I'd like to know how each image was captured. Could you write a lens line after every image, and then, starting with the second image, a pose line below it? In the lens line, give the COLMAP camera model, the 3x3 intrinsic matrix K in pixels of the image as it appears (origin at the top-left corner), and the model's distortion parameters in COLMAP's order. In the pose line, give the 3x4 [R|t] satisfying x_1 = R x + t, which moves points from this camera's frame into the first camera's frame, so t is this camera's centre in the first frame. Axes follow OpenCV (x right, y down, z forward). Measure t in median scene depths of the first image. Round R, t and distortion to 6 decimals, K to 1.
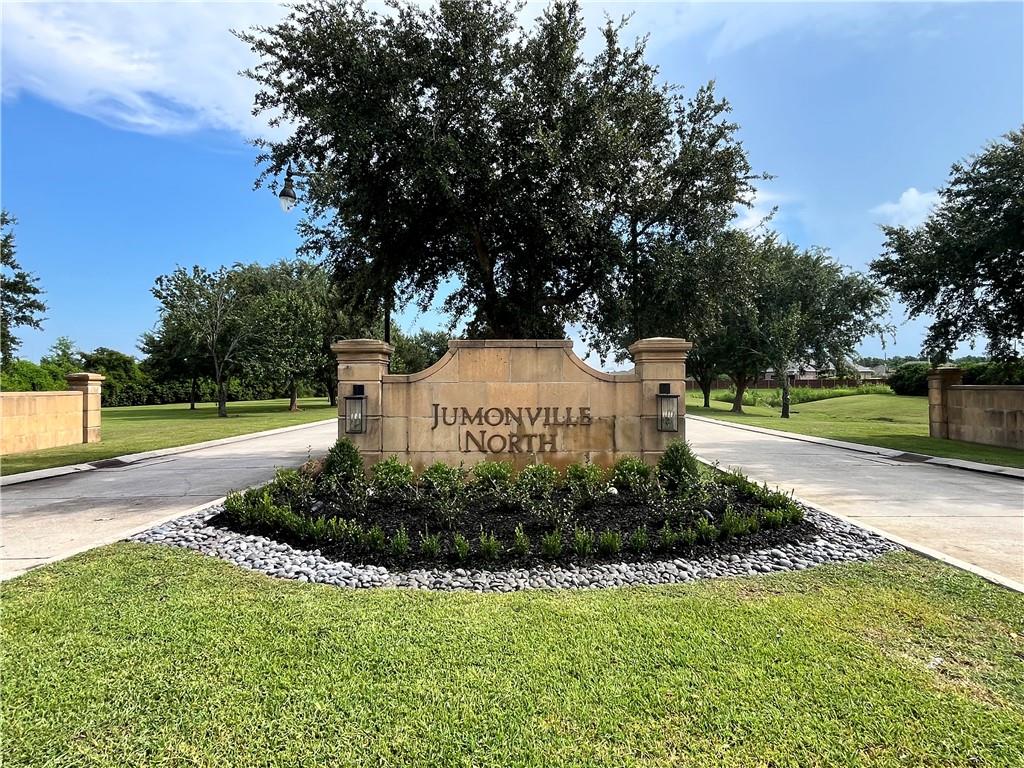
lens RADIAL K [[561.7, 0, 516.3], [0, 561.7, 384.9], [0, 0, 1]] dist [-0.038236, 0.001678]
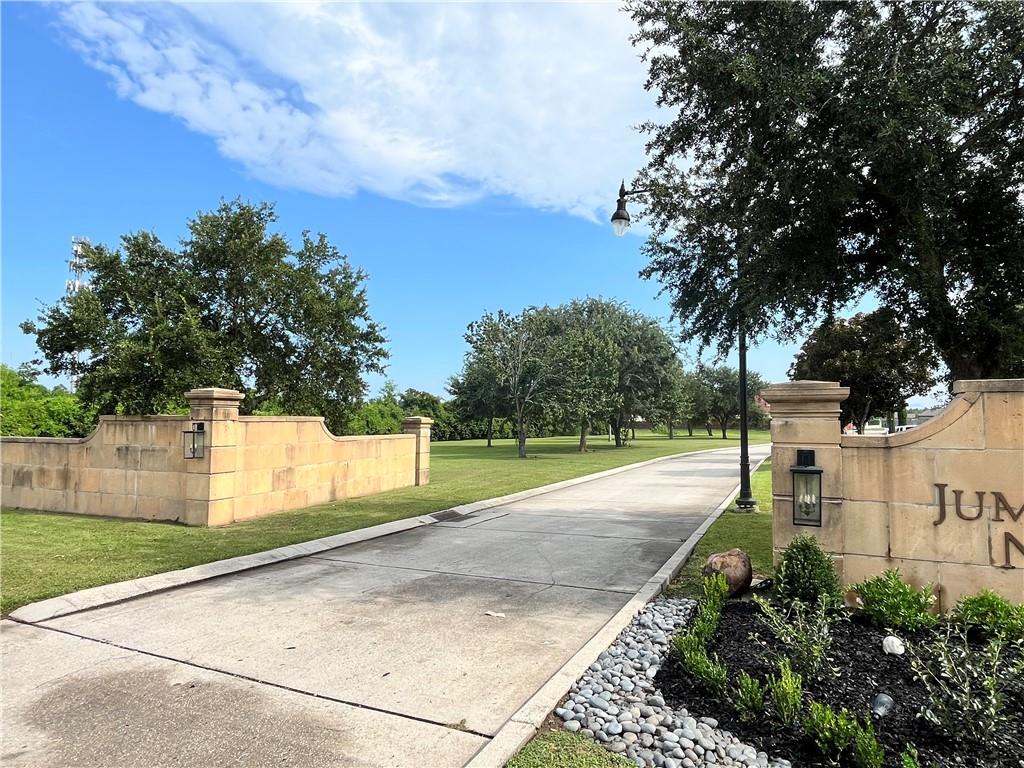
lens RADIAL K [[561.7, 0, 504.6], [0, 561.7, 389.6], [0, 0, 1]] dist [-0.038236, 0.001678]
pose [[0.888554, -0.015683, -0.458504, -0.097807], [-0.010658, 0.998440, -0.054806, -0.010332], [0.458648, 0.053585, 0.887001, 0.082916]]
